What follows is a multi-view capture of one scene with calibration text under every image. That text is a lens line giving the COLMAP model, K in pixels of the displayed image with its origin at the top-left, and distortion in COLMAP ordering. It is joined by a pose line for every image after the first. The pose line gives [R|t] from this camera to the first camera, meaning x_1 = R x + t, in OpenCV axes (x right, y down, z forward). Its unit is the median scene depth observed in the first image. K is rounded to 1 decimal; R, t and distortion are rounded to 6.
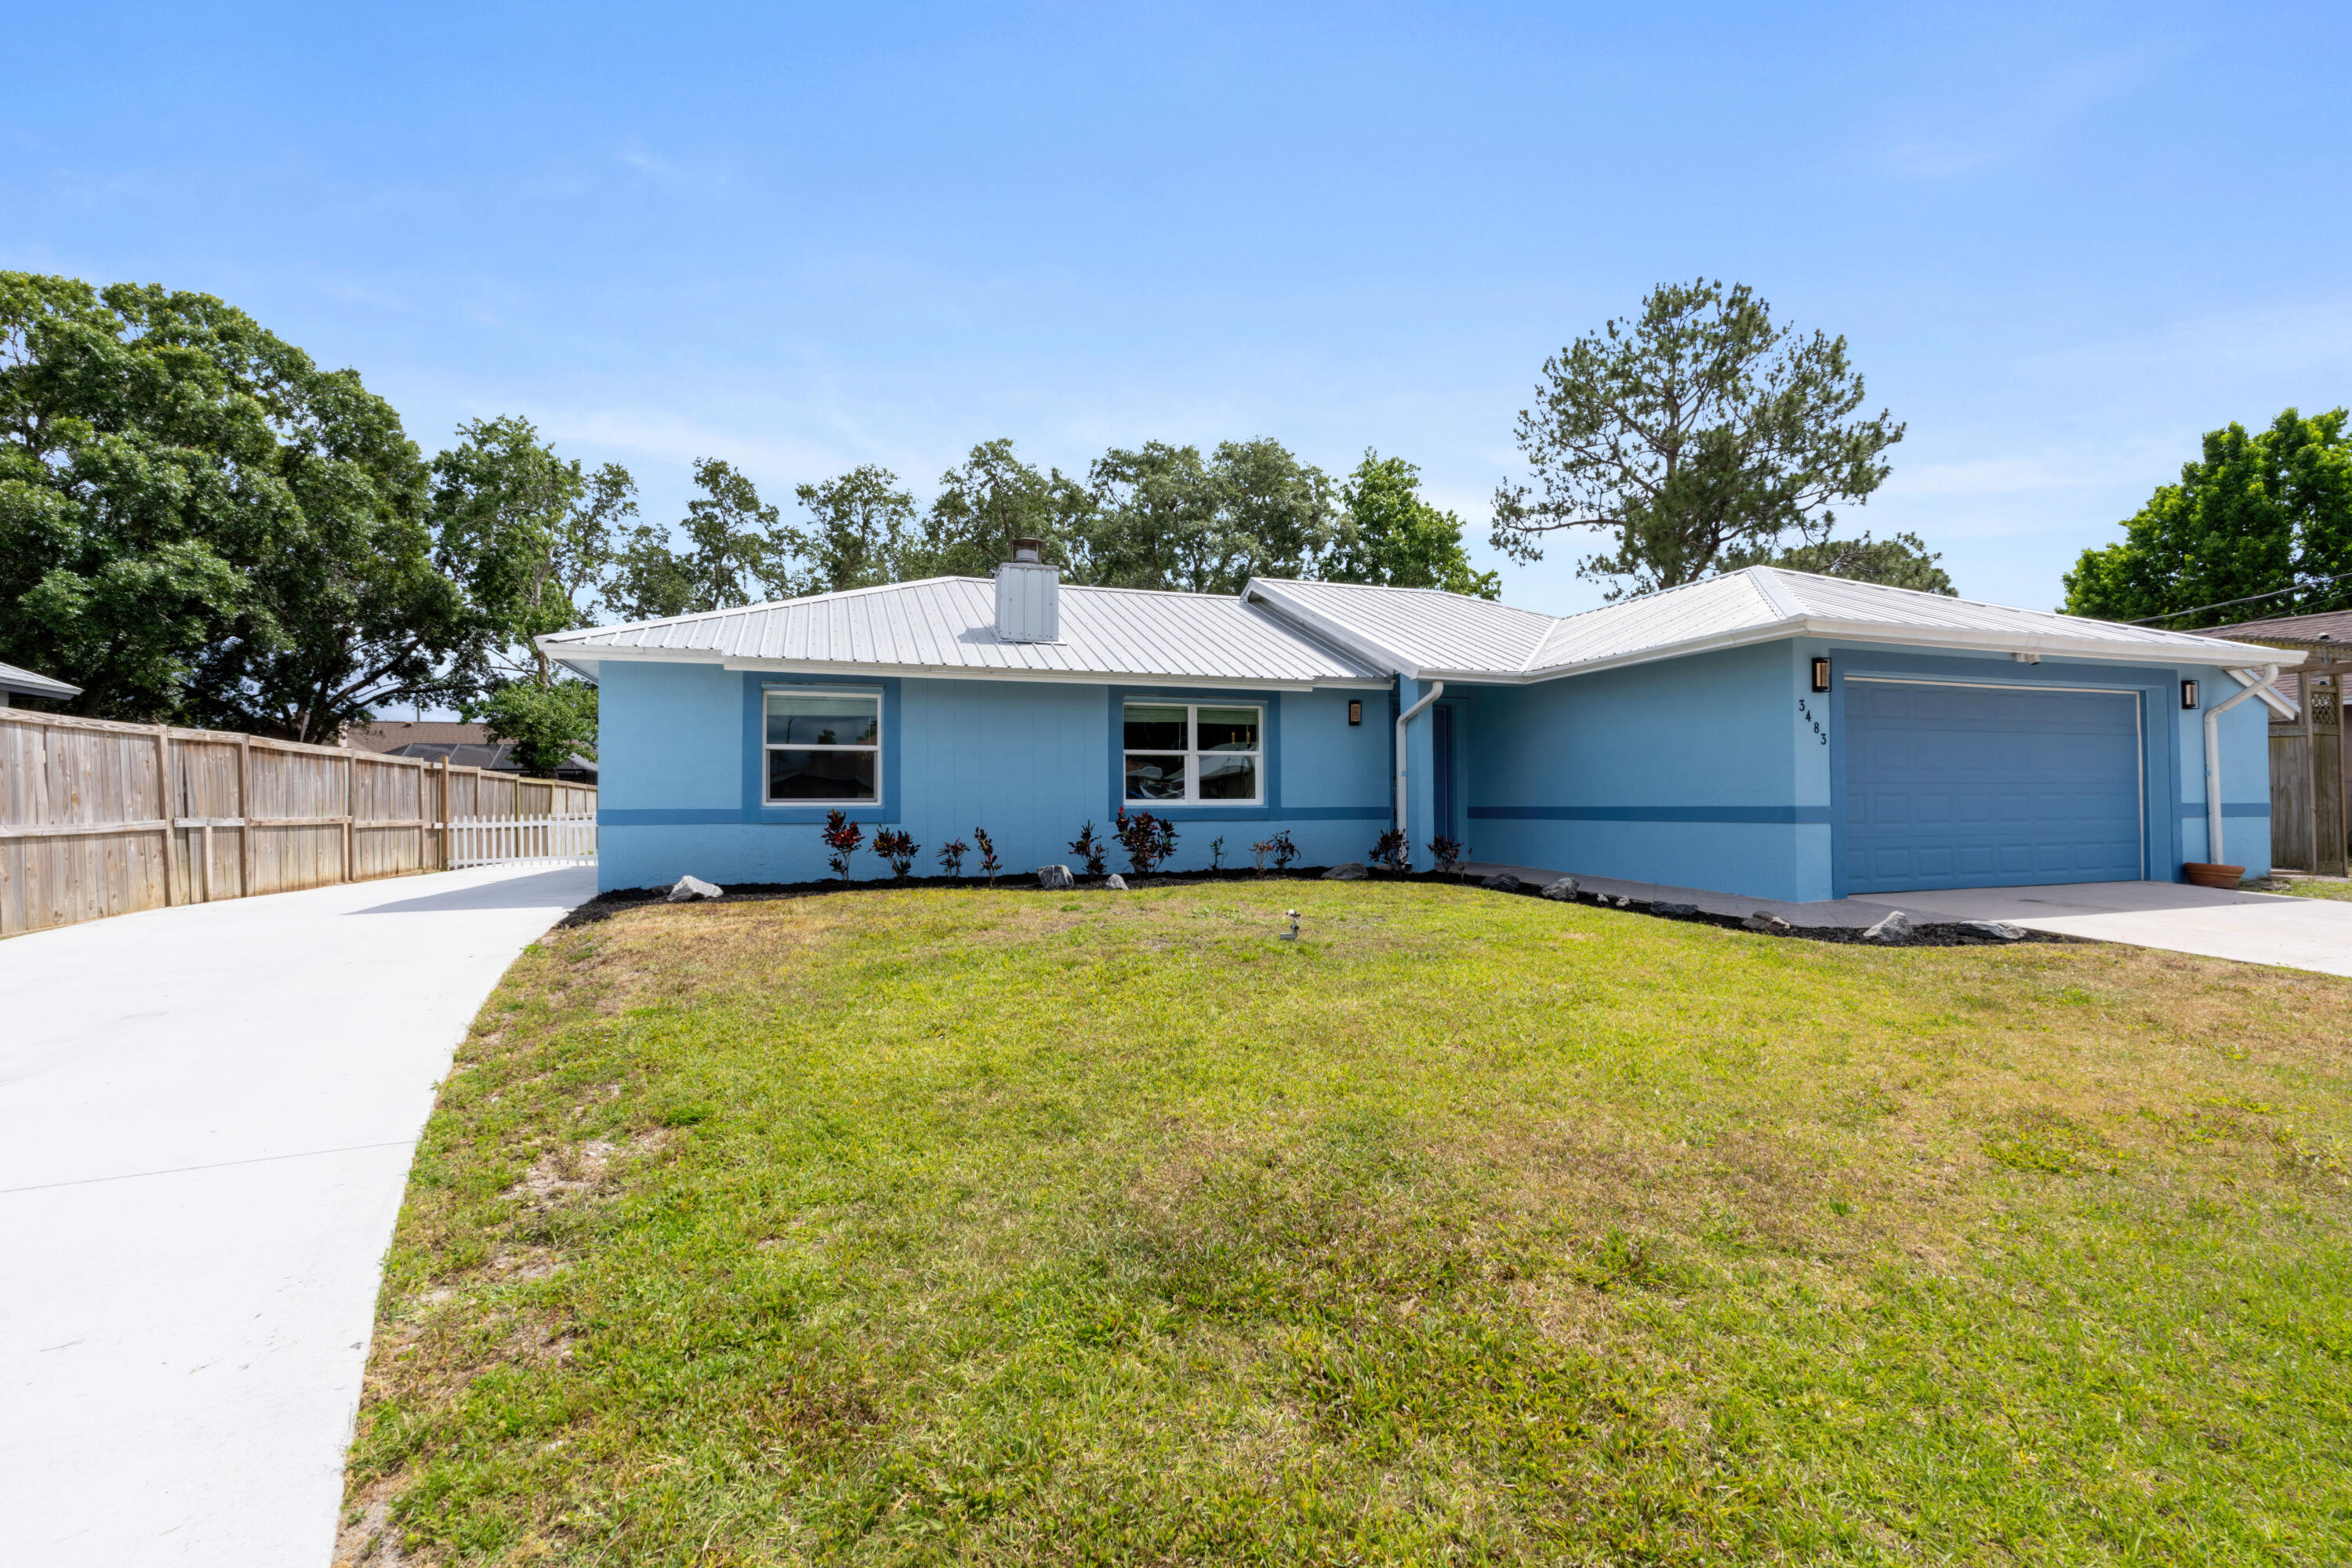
lens RADIAL K [[1071.9, 0, 1175.7], [0, 1071.9, 815.8], [0, 0, 1]] dist [-0.002103, -0.000186]
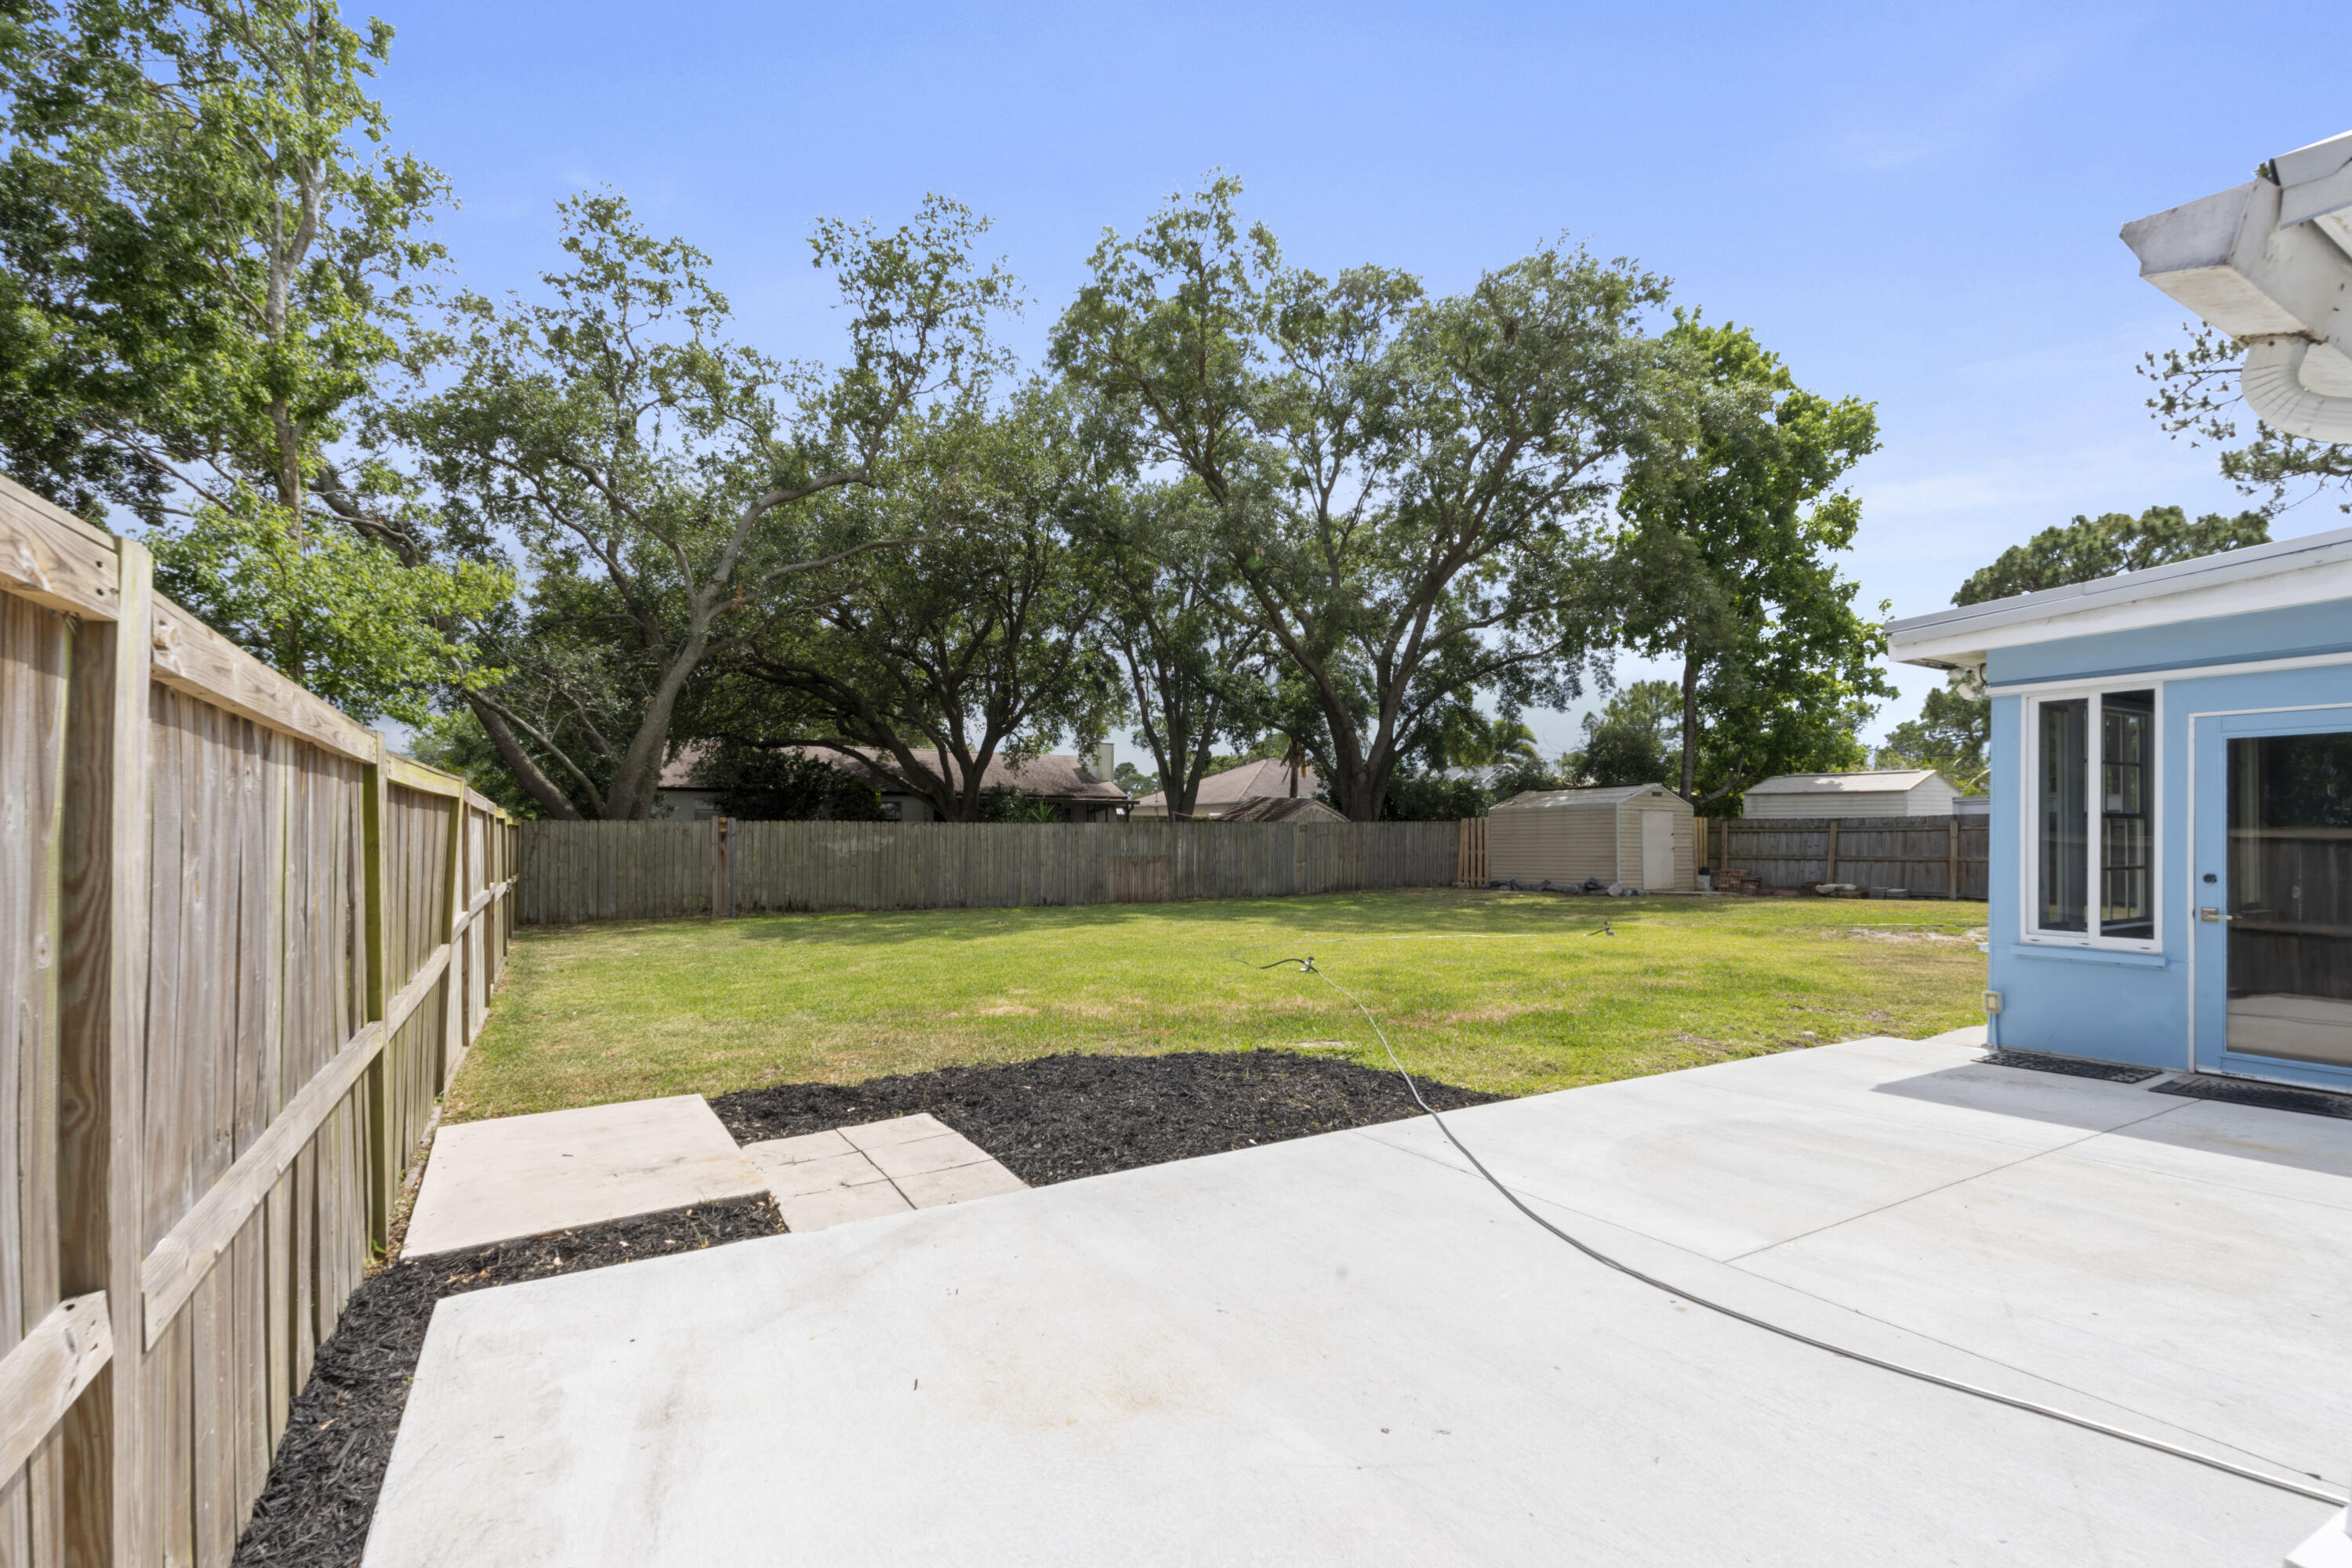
lens RADIAL K [[1071.9, 0, 1175.7], [0, 1071.9, 815.8], [0, 0, 1]] dist [-0.002103, -0.000186]
pose [[0.973016, 0.007323, 0.230622, -0.377325], [-0.003095, 0.999821, -0.018689, -0.015616], [-0.230717, 0.017471, 0.972864, 0.575016]]
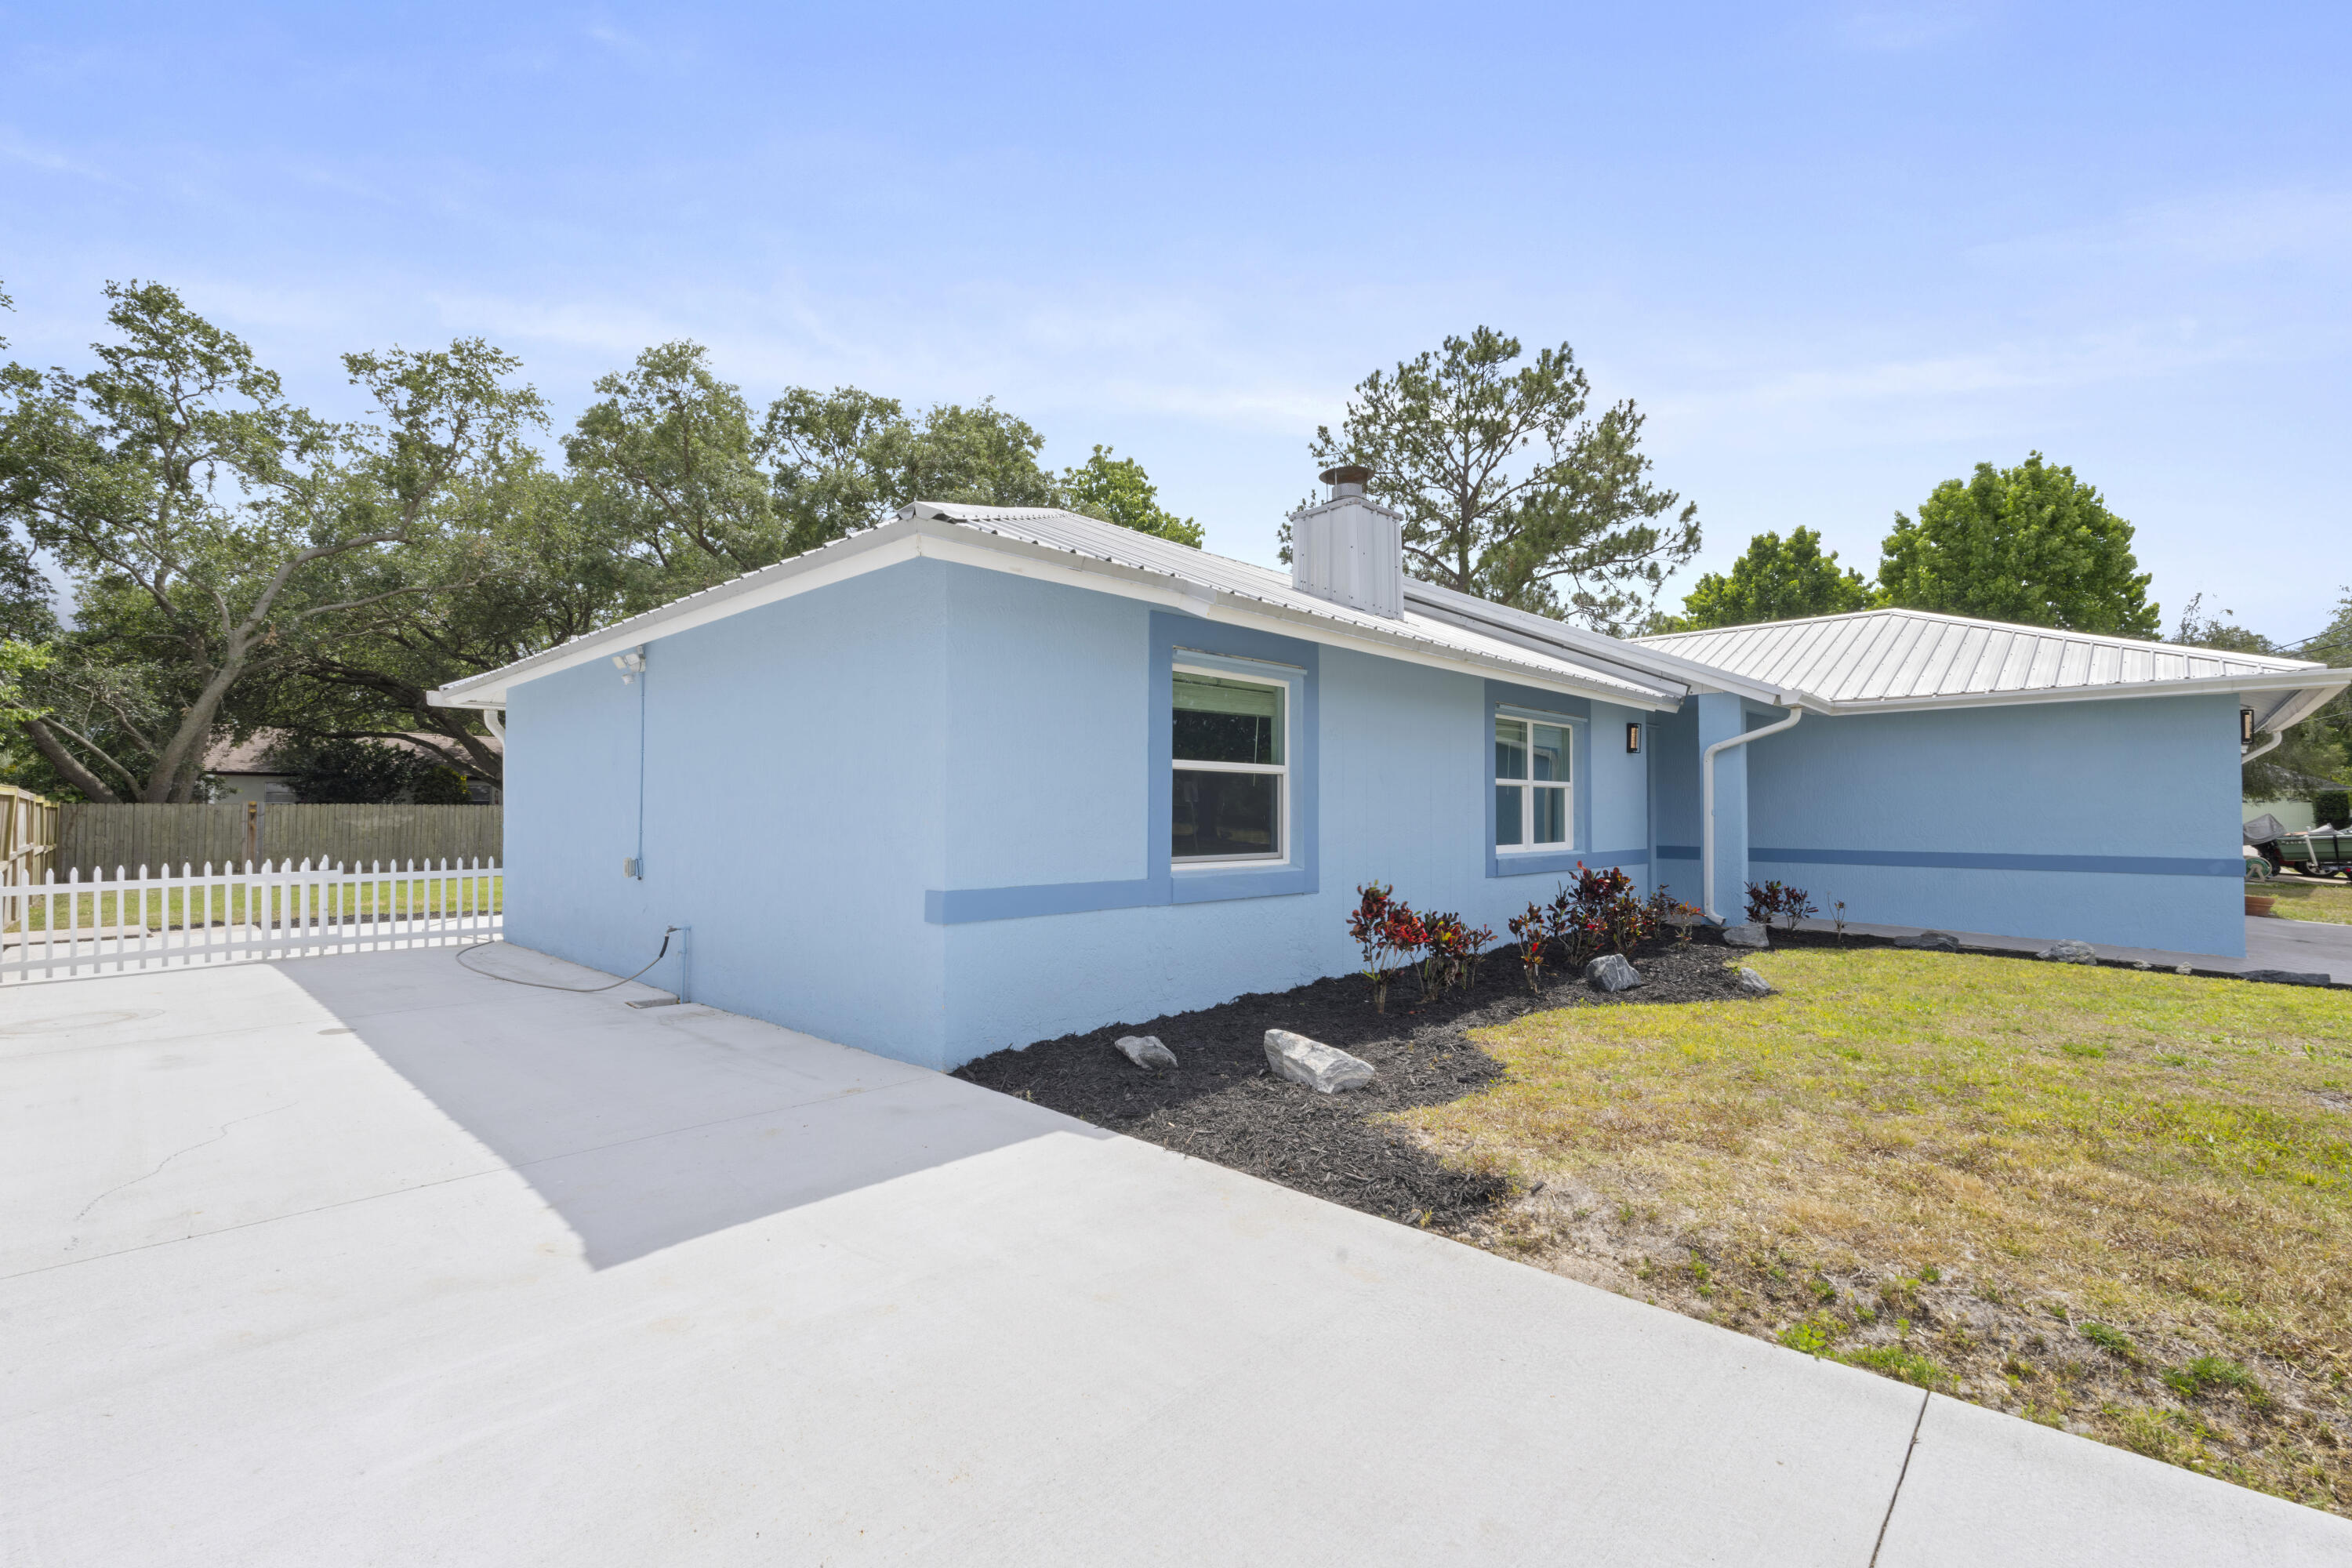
lens RADIAL K [[1060.3, 0, 1176.0], [0, 1060.3, 784.0], [0, 0, 1]] dist [0.014139, -0.000321]
pose [[0.885977, 0.018424, 0.463364, -0.247972], [-0.003398, 0.999442, -0.033242, -0.014060], [-0.463717, 0.027877, 0.885545, 0.198852]]
